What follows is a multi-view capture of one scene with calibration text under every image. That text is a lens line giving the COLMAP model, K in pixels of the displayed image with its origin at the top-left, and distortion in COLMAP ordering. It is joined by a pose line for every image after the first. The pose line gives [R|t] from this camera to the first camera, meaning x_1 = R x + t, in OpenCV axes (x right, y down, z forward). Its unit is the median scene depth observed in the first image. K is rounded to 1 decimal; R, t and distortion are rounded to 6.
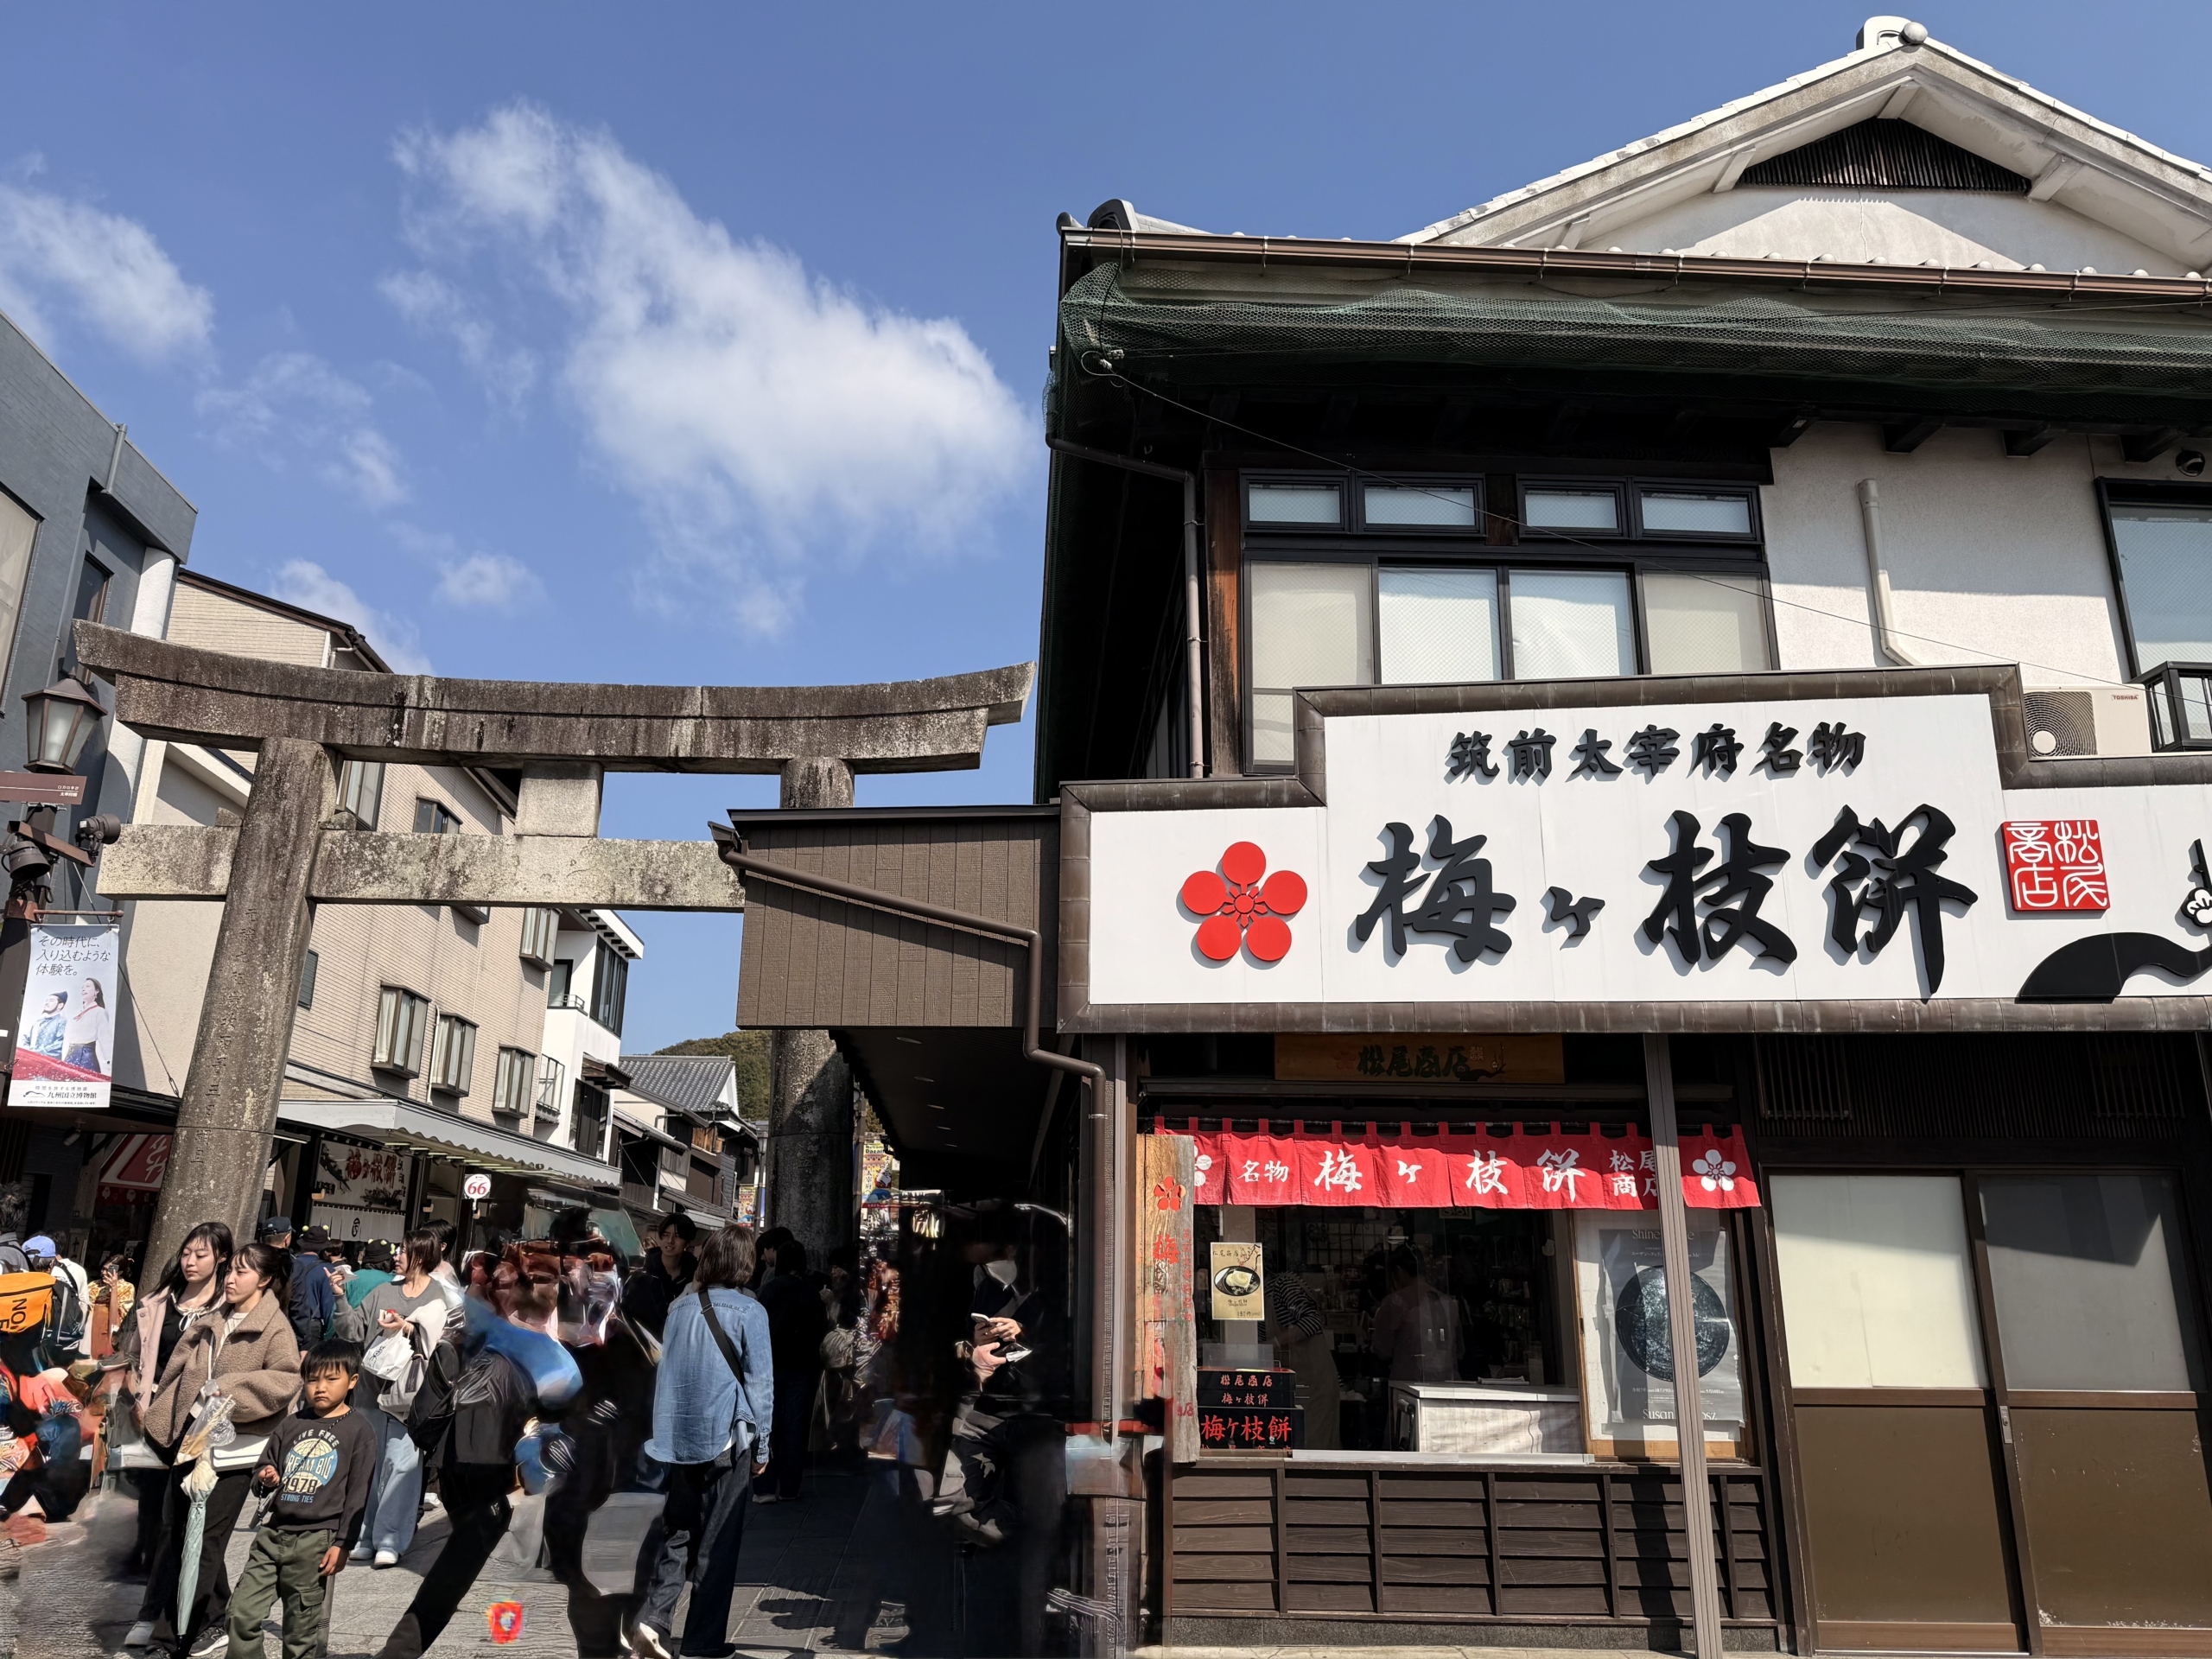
lens RADIAL K [[1481.8, 0, 1106.0], [0, 1481.8, 829.5], [0, 0, 1]] dist [0.162521, -0.207695]
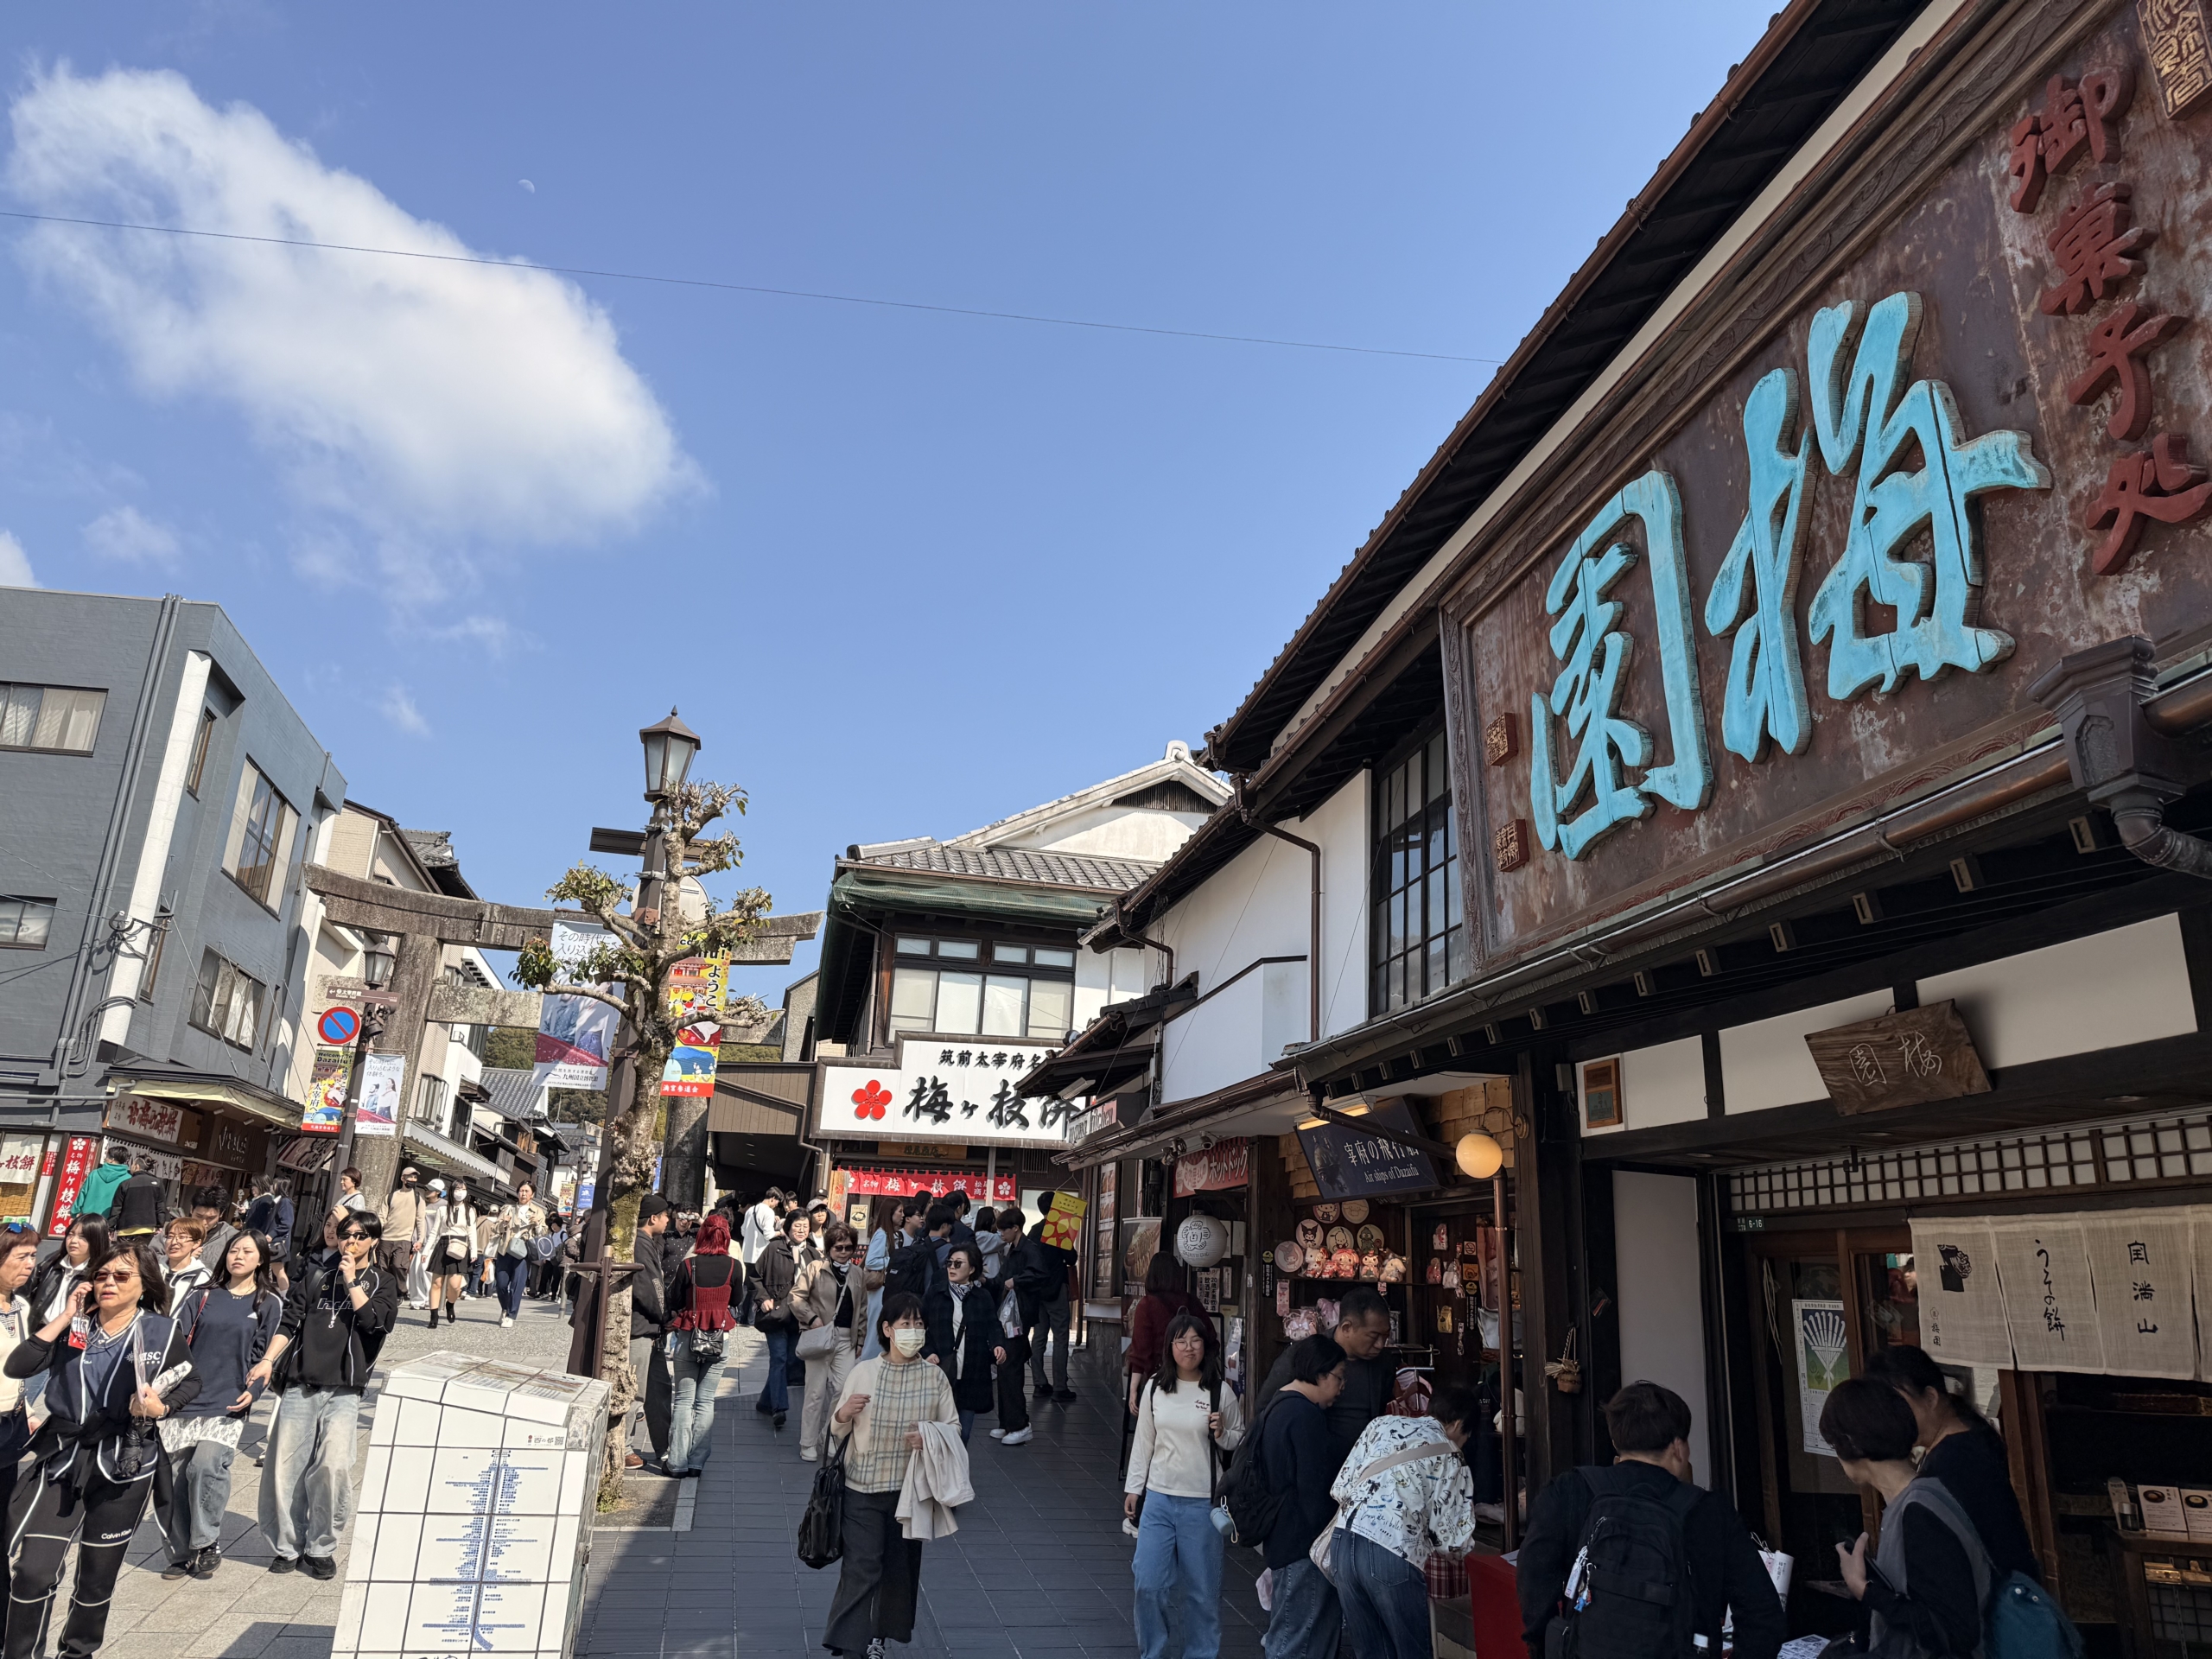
lens RADIAL K [[1481.8, 0, 1106.0], [0, 1481.8, 829.5], [0, 0, 1]] dist [0.162521, -0.207695]
pose [[0.988277, 0.079935, 0.130073, 0.121666], [-0.078520, 0.996784, -0.015982, -0.505498], [-0.130932, 0.005581, 0.991376, -2.209833]]
